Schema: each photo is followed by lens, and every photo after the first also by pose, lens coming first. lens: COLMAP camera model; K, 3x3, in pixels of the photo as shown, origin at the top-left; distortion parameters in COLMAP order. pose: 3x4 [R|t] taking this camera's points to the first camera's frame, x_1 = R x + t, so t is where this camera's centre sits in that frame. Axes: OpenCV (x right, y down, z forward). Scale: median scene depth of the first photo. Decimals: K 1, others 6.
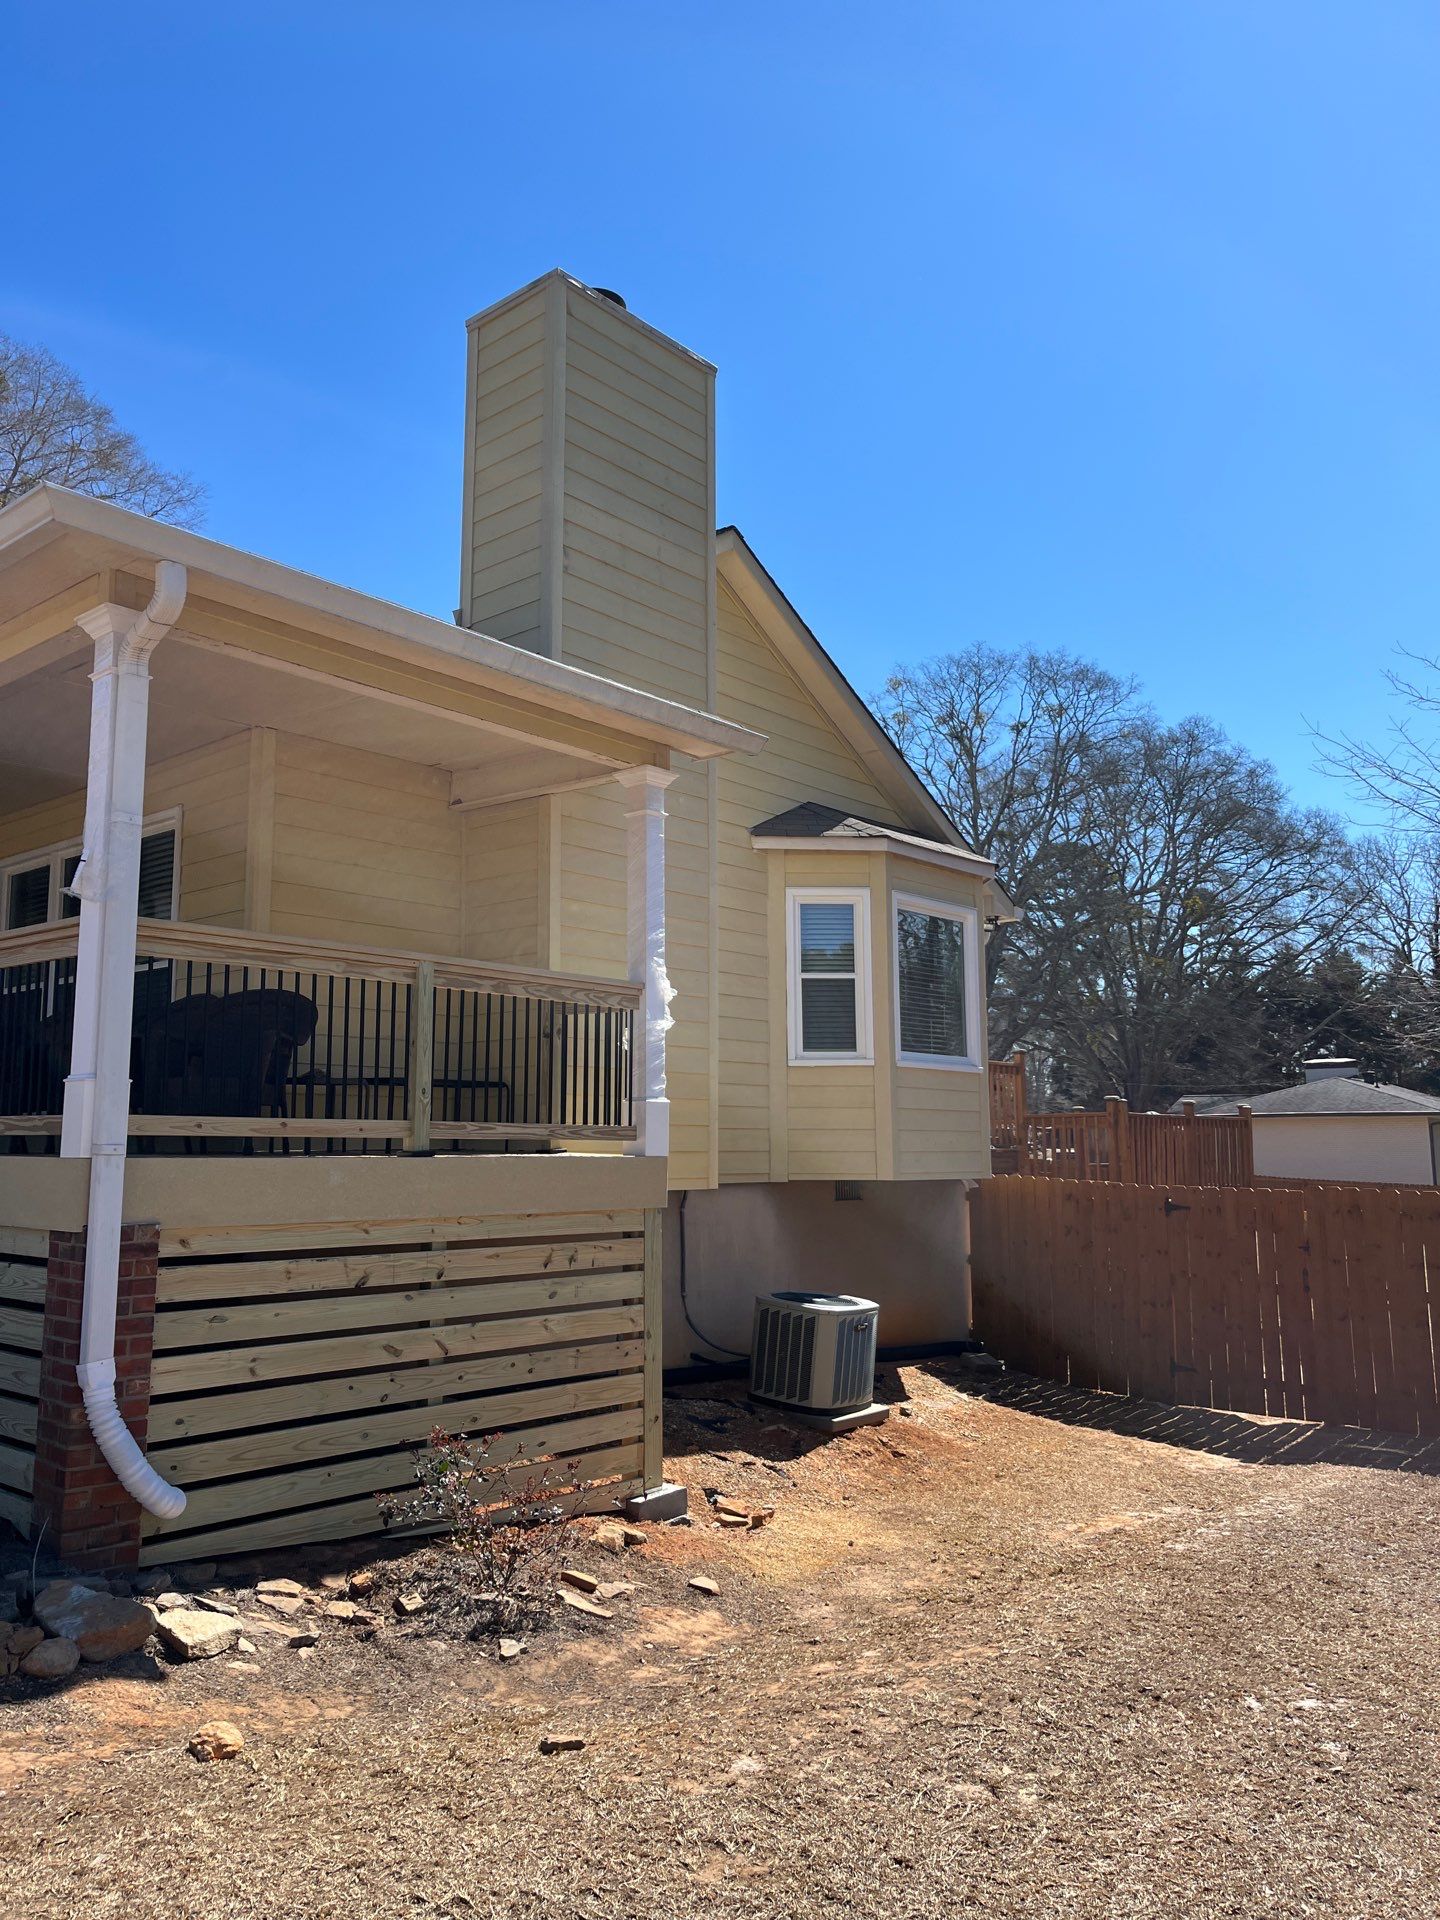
lens RADIAL K [[1466.3, 0, 721.1], [0, 1466.3, 947.2], [0, 0, 1]] dist [0.018981, -0.001177]
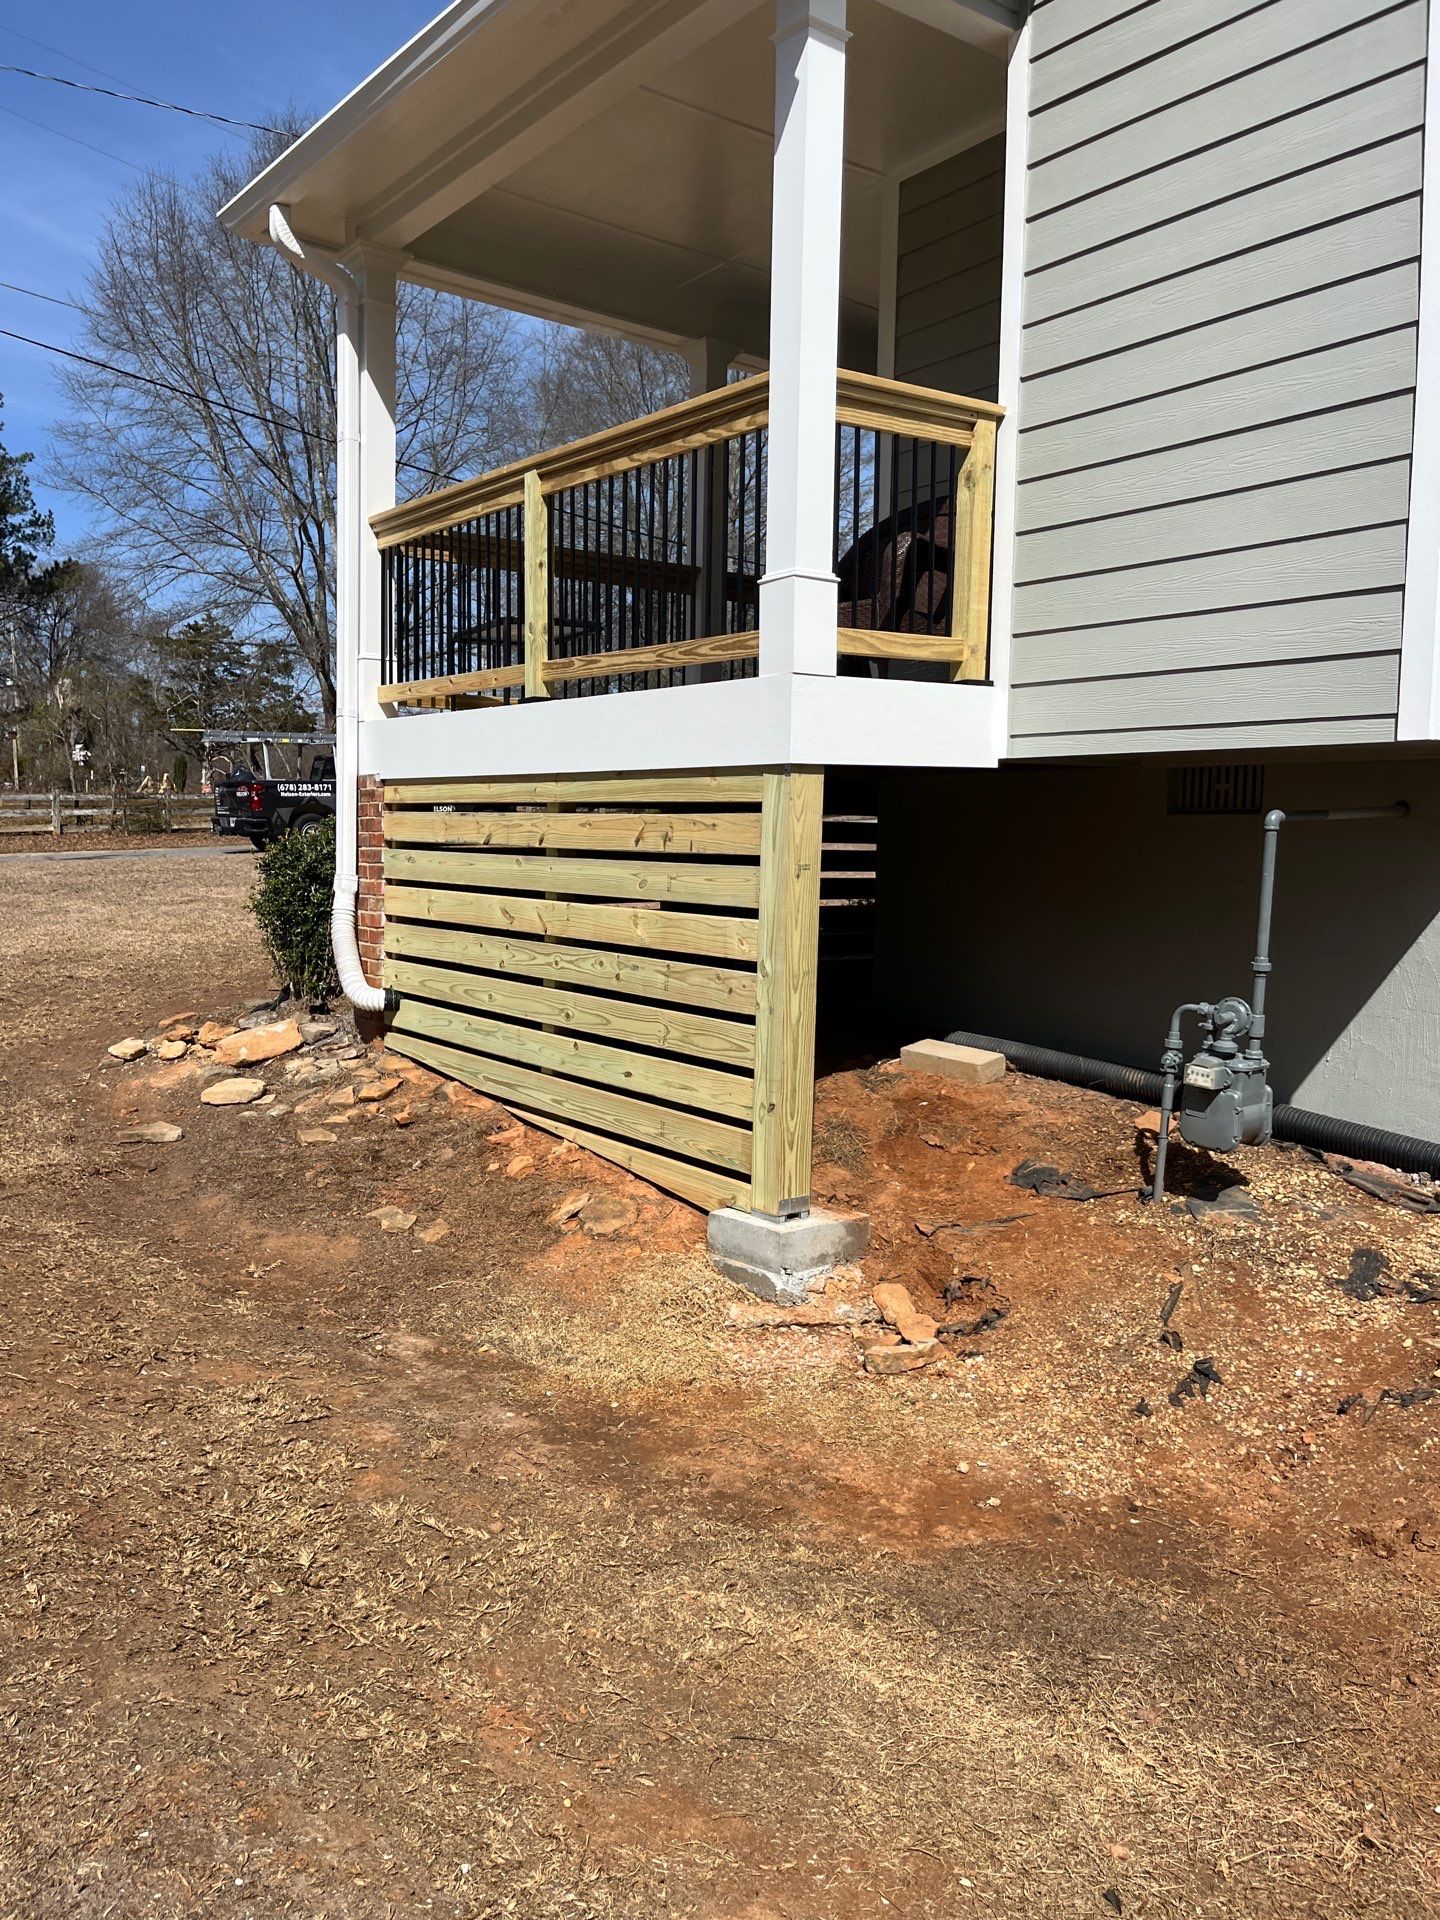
lens RADIAL K [[1458.0, 0, 711.9], [0, 1458.0, 955.4], [0, 0, 1]] dist [0.049072, -0.001775]
pose [[-0.201919, 0.082265, -0.975941, 0.368981], [0.122190, 0.990797, 0.058237, 0.149492], [0.971750, -0.107491, -0.210113, 0.752012]]
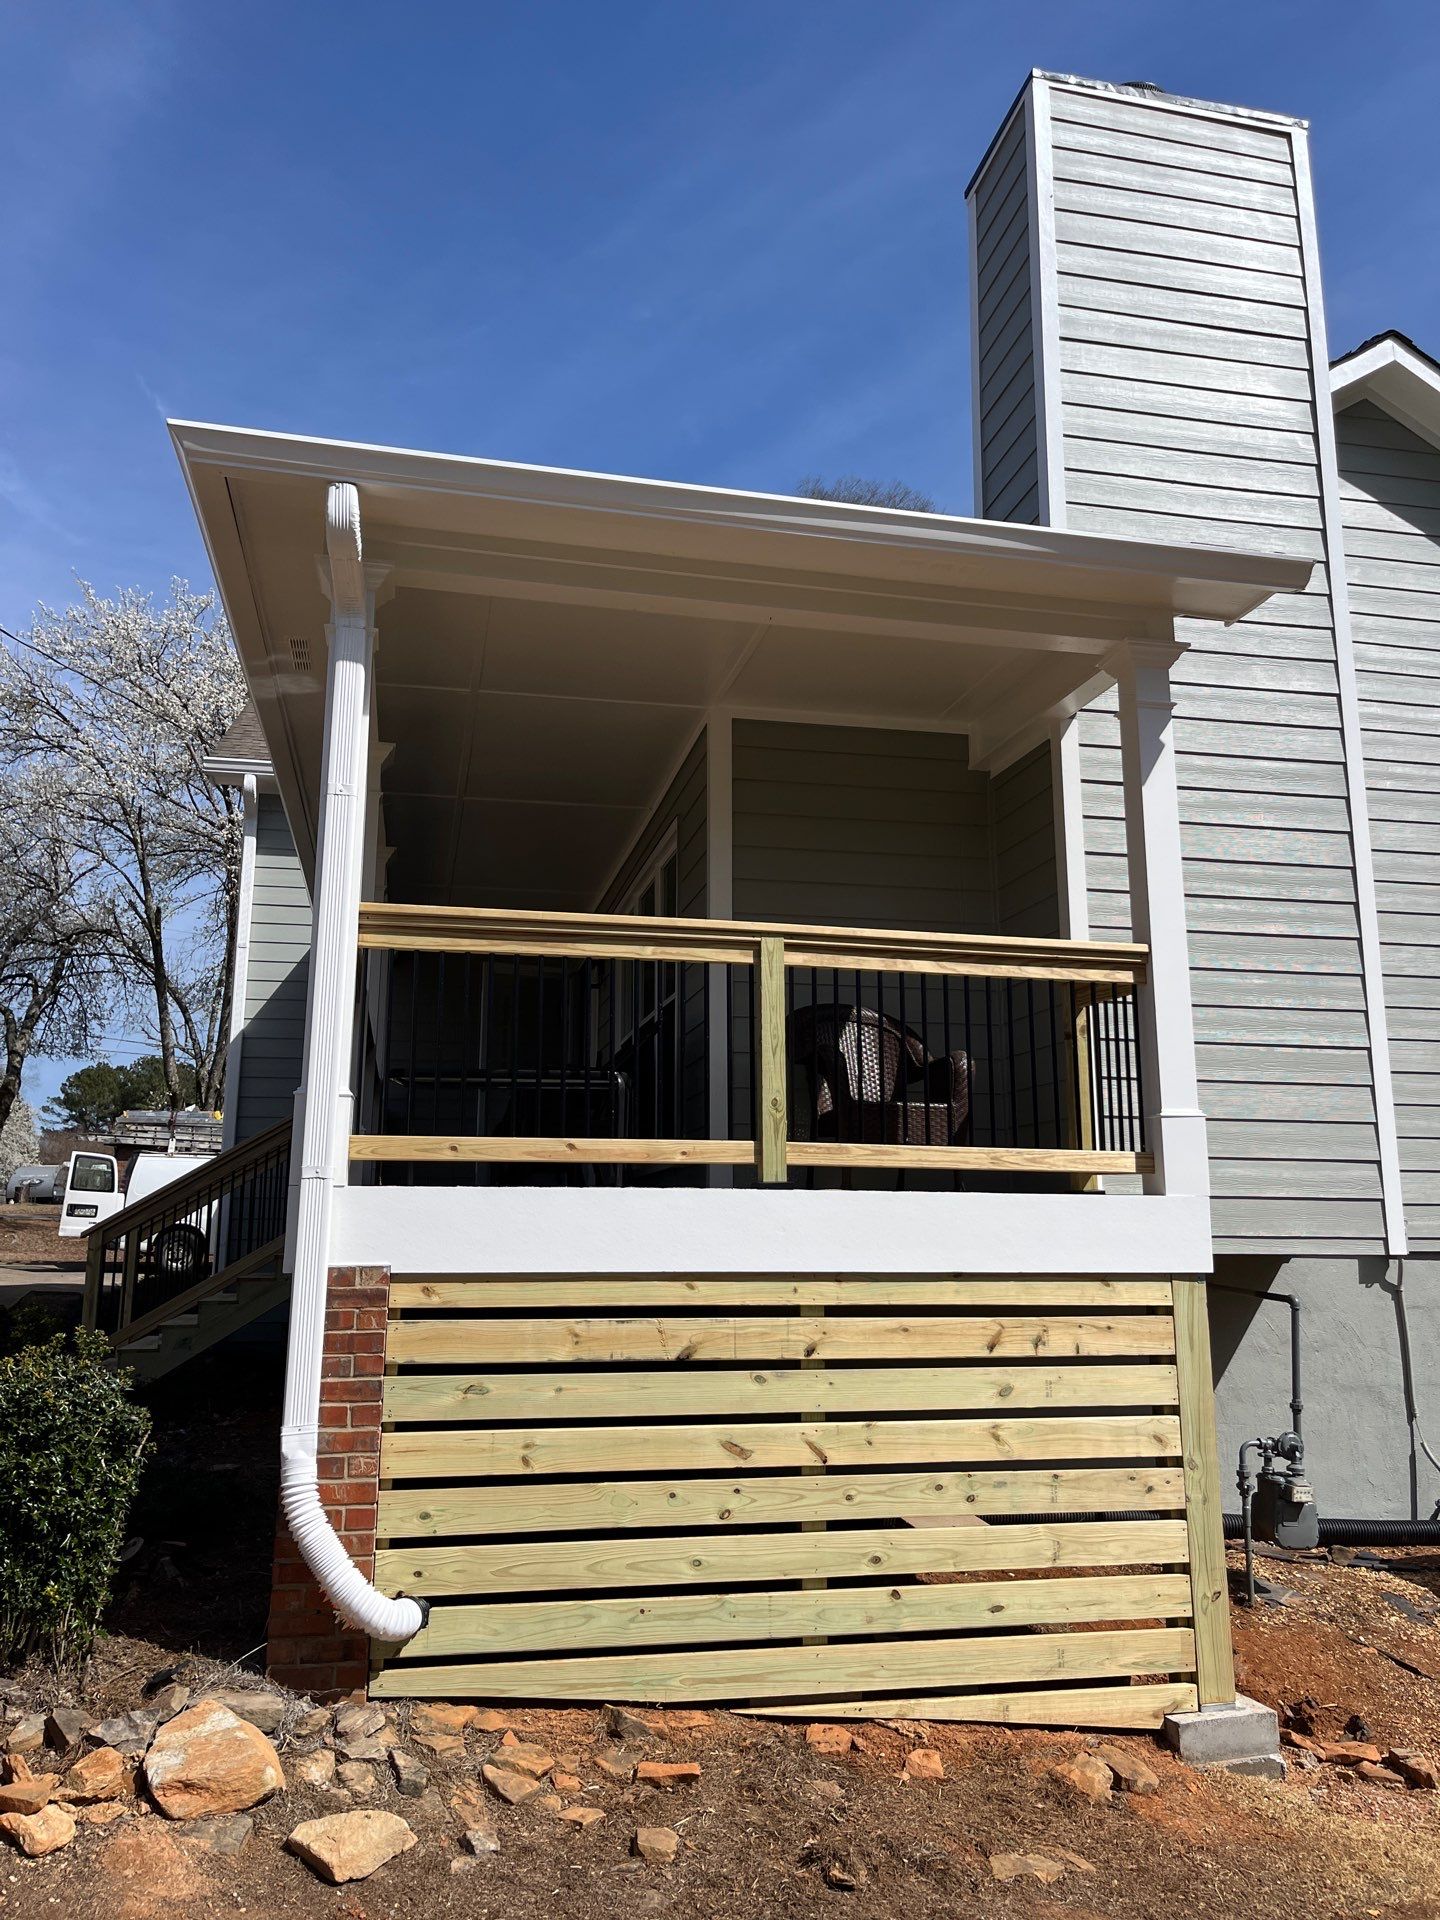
lens RADIAL K [[1440.5, 0, 718.3], [0, 1440.5, 966.0], [0, 0, 1]] dist [0.020303, -0.000957]
pose [[0.797355, -0.111601, -0.593103, 0.131599], [0.081966, 0.993673, -0.076782, 0.049373], [0.597919, 0.012608, 0.801457, 0.232226]]
